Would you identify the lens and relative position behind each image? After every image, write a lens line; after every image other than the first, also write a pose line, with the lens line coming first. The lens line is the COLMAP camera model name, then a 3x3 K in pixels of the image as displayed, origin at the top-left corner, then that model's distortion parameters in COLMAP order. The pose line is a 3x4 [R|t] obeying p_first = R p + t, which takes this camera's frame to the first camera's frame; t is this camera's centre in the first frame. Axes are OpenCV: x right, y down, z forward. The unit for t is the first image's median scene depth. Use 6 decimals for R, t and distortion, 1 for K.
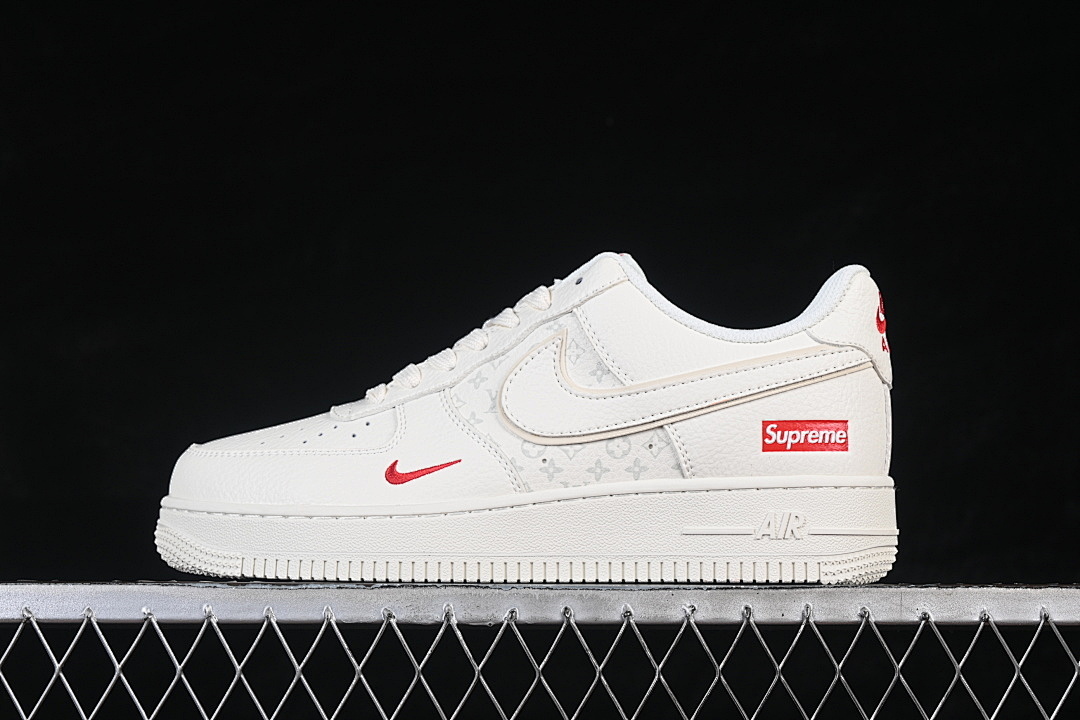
lens RADIAL K [[2352.0, 0, 542.5], [0, 2352.0, 360.4], [0, 0, 1]] dist [-0.027739, 0.000000]
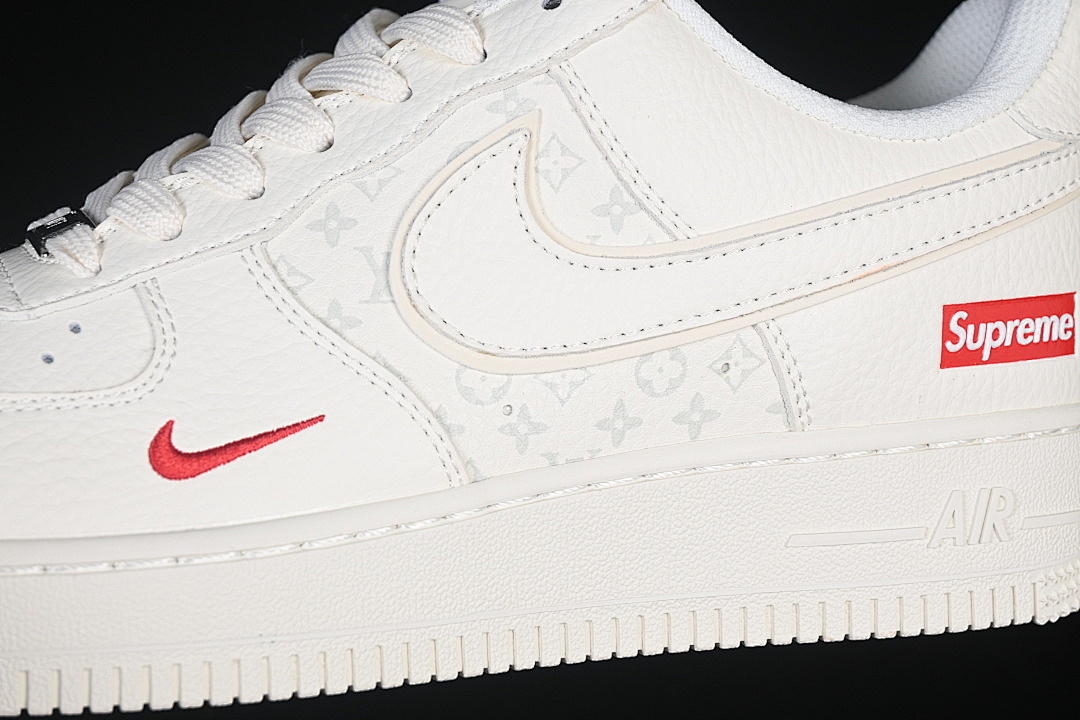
lens RADIAL K [[2352.0, 0, 540.1], [0, 2352.0, 361.4], [0, 0, 1]] dist [-0.027739, 0.000000]
pose [[0.922672, -0.053522, 0.381853, -0.166039], [-0.018163, 0.983187, 0.181695, -0.048705], [-0.385158, -0.174581, 0.906187, 0.591859]]
